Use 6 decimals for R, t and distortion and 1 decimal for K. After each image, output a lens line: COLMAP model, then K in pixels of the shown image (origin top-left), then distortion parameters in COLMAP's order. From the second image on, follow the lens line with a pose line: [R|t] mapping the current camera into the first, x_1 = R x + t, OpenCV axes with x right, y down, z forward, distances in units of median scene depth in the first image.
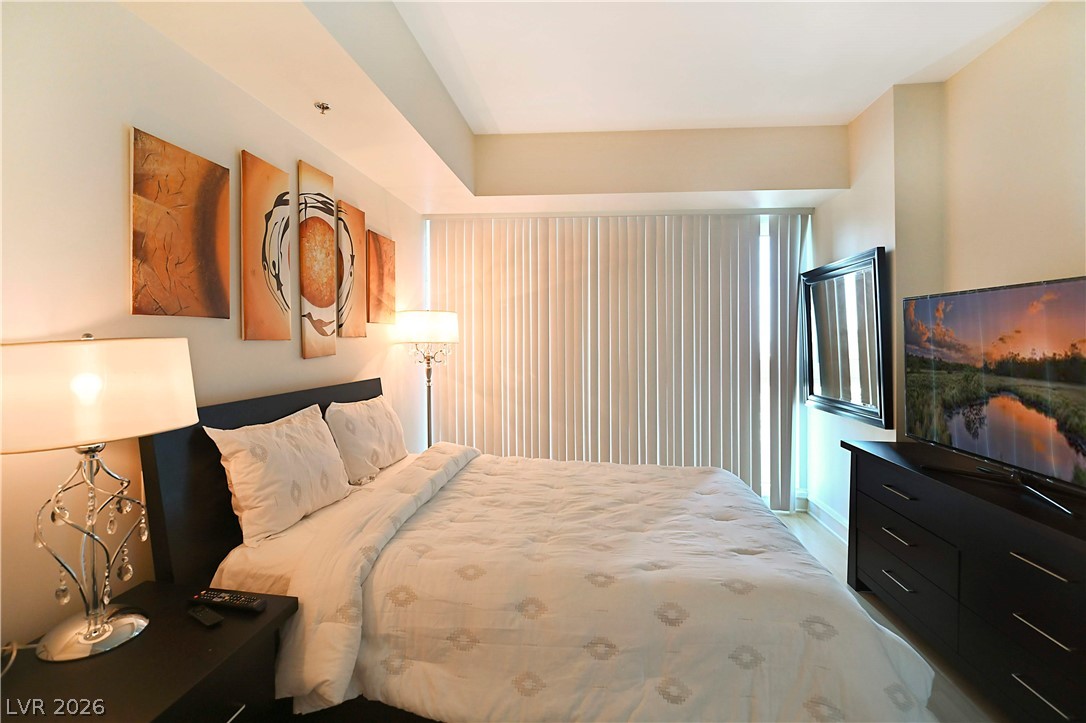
lens RADIAL K [[469.4, 0, 542.7], [0, 469.4, 337.7], [0, 0, 1]] dist [0.000036, 0.000037]
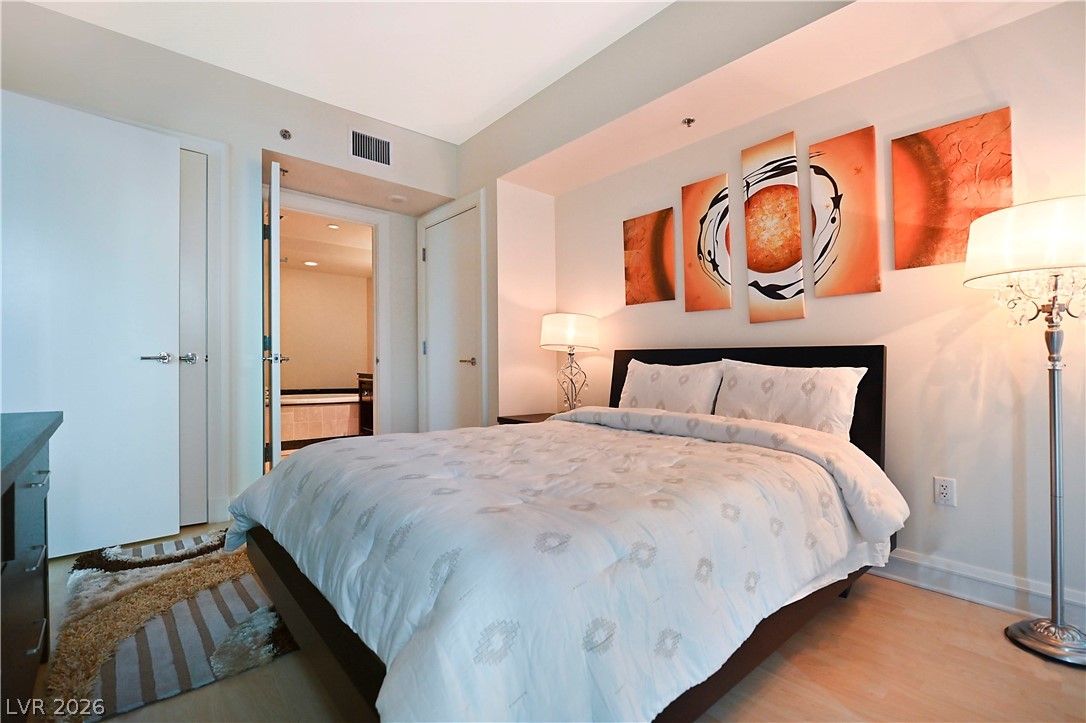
lens RADIAL K [[484.6, 0, 543.0], [0, 484.6, 361.5], [0, 0, 1]] dist [0.031333, 0.000113]
pose [[-0.654369, -0.004965, -0.756159, 0.775493], [0.001004, 0.999972, -0.007434, 0.161008], [0.756175, -0.005624, -0.654346, 1.545379]]
